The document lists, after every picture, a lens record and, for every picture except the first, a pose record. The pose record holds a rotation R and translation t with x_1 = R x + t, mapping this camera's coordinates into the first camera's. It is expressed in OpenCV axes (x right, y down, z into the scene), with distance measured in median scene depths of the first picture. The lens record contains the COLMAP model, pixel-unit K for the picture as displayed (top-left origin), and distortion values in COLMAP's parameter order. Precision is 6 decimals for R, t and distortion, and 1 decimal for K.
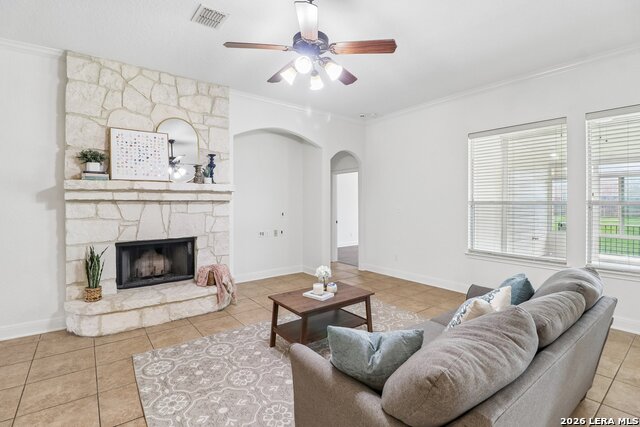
lens RADIAL K [[301.7, 0, 322.4], [0, 301.7, 203.6], [0, 0, 1]] dist [-0.008154, -0.007613]
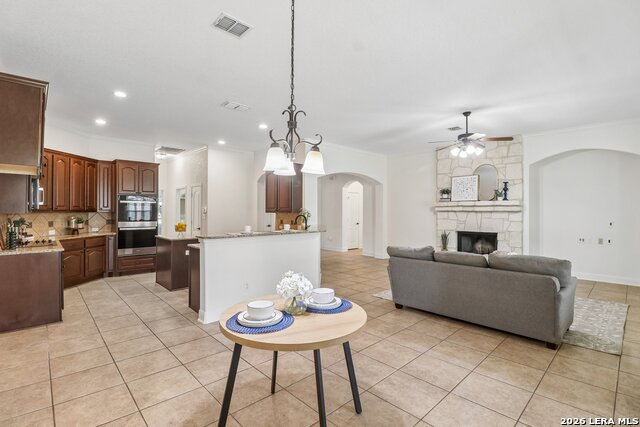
lens RADIAL K [[301.7, 0, 315.8], [0, 301.7, 211.6], [0, 0, 1]] dist [-0.008154, -0.007613]
pose [[0.081706, 0.007173, -0.996631, 1.269544], [-0.006479, 0.999957, 0.006666, -0.012251], [0.996635, 0.005913, 0.081749, -0.144810]]
